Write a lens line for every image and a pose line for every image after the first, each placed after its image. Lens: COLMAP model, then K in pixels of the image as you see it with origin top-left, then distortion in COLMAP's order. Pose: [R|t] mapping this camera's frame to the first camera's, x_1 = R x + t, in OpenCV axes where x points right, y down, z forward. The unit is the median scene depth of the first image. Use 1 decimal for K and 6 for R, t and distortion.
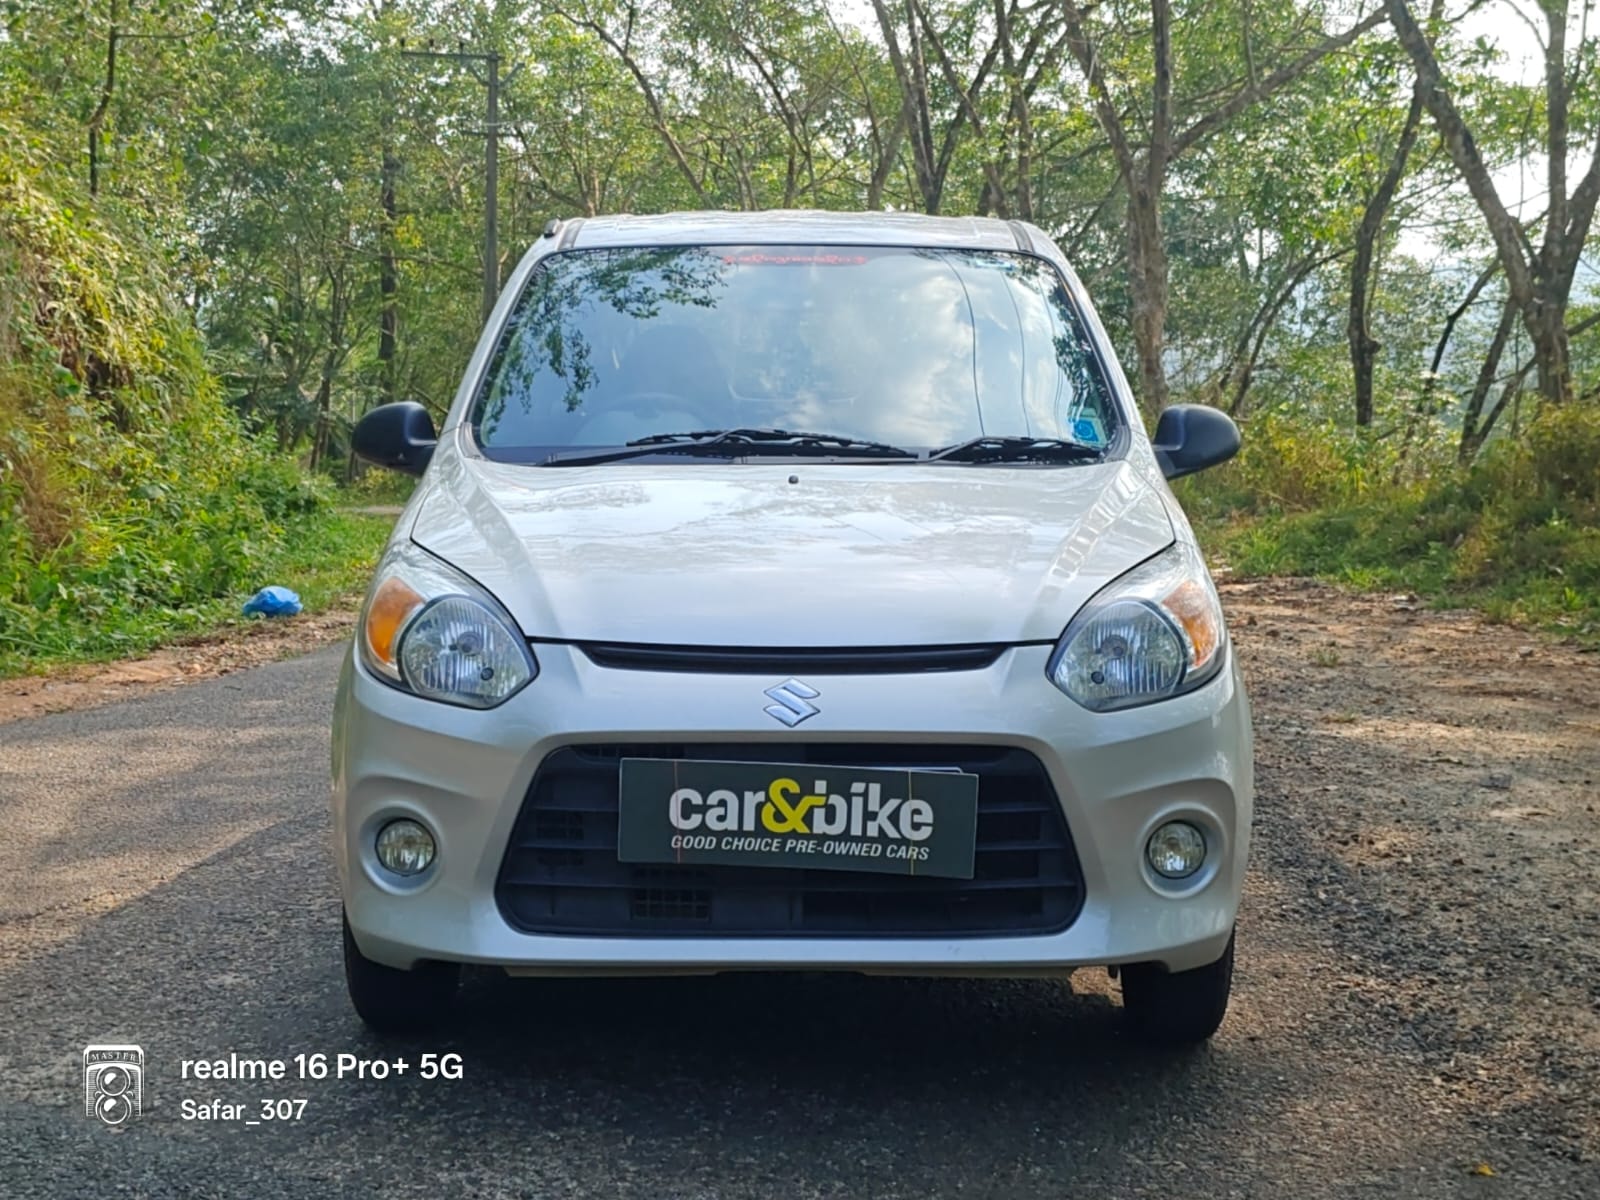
lens RADIAL K [[2321.0, 0, 797.8], [0, 2321.0, 612.4], [0, 0, 1]] dist [0.024479, 0.000000]
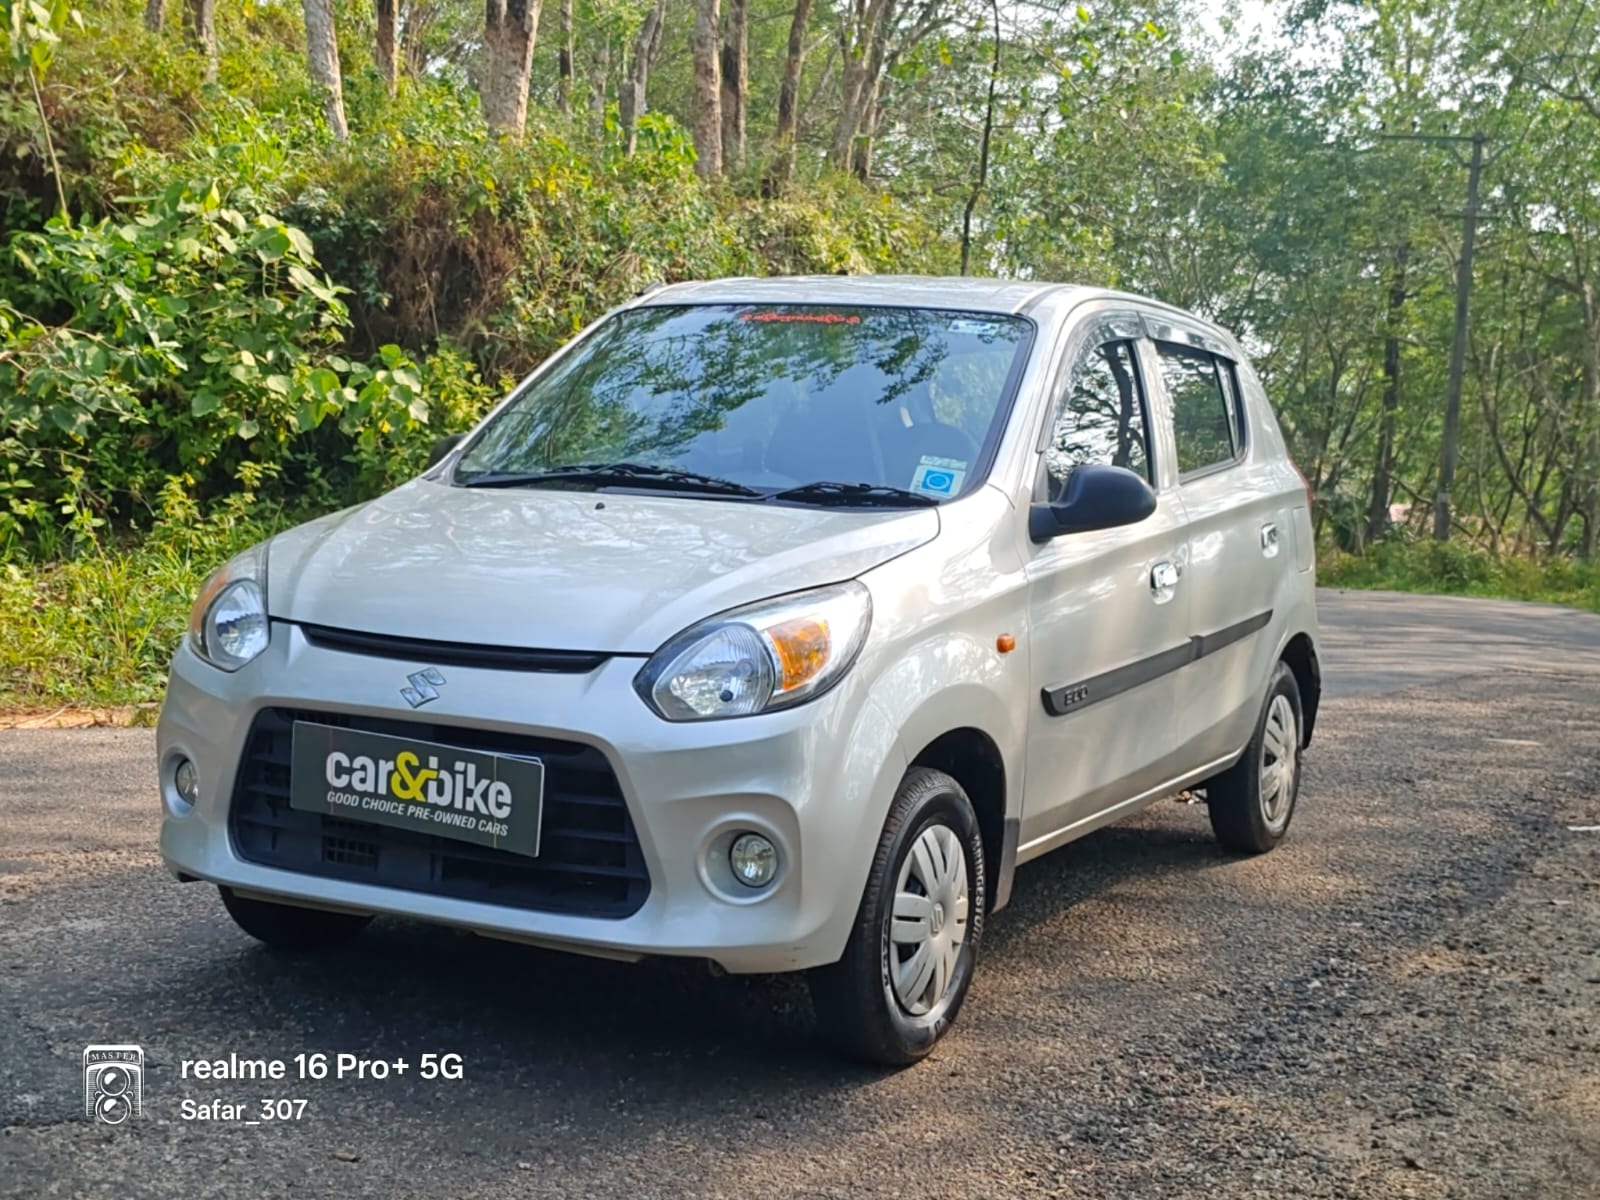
lens RADIAL K [[2321.0, 0, 810.1], [0, 2321.0, 610.0], [0, 0, 1]] dist [0.024479, 0.000000]
pose [[0.891993, 0.071997, -0.446280, 0.670577], [-0.089447, 0.995827, -0.018128, 0.004355], [0.443112, 0.056089, 0.894710, 0.051160]]
